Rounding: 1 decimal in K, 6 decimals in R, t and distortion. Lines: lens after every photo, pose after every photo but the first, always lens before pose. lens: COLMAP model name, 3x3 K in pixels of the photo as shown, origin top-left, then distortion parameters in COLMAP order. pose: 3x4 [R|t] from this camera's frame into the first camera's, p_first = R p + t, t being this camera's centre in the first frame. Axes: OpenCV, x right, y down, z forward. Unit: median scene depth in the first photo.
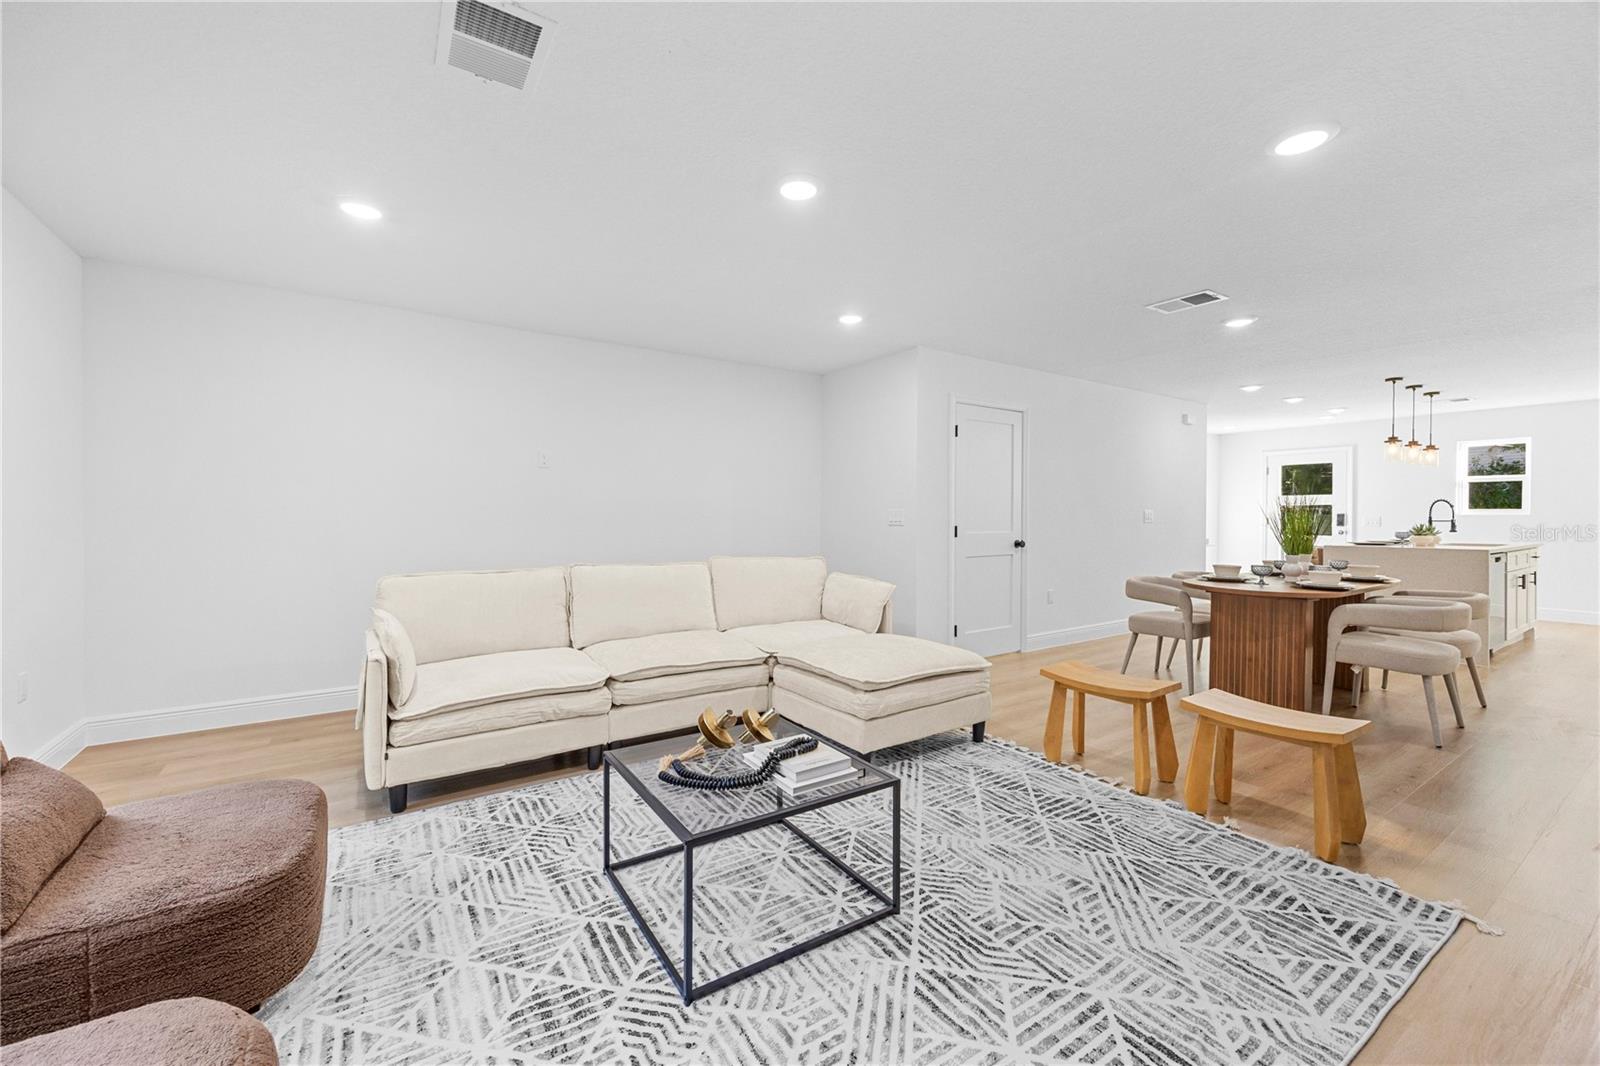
lens RADIAL K [[632.9, 0, 800.0], [0, 632.9, 533.0], [0, 0, 1]] dist [-0.000225, 0.000000]
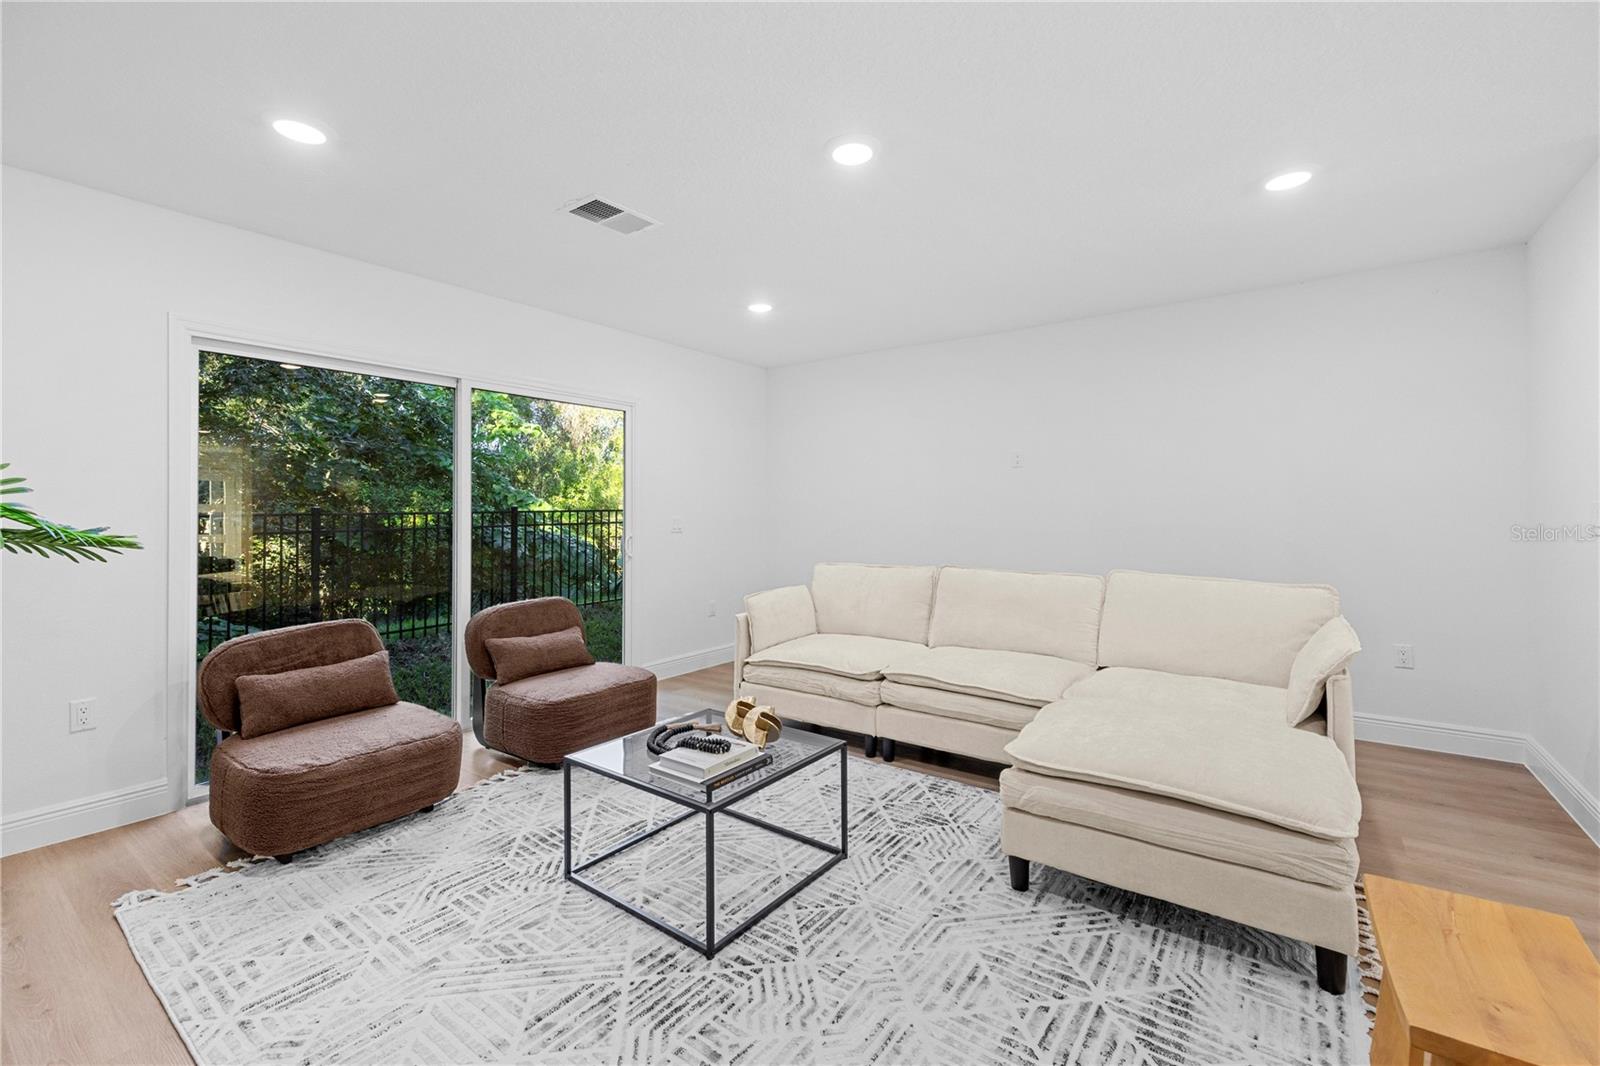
lens RADIAL K [[681.0, 0, 796.6], [0, 681.0, 517.2], [0, 0, 1]] dist [0.002909, 0.000315]
pose [[0.343143, 0.000134, -0.939283, 0.803761], [-0.024537, 0.999660, -0.008821, -0.016183], [0.938963, 0.026074, 0.343029, 0.556526]]
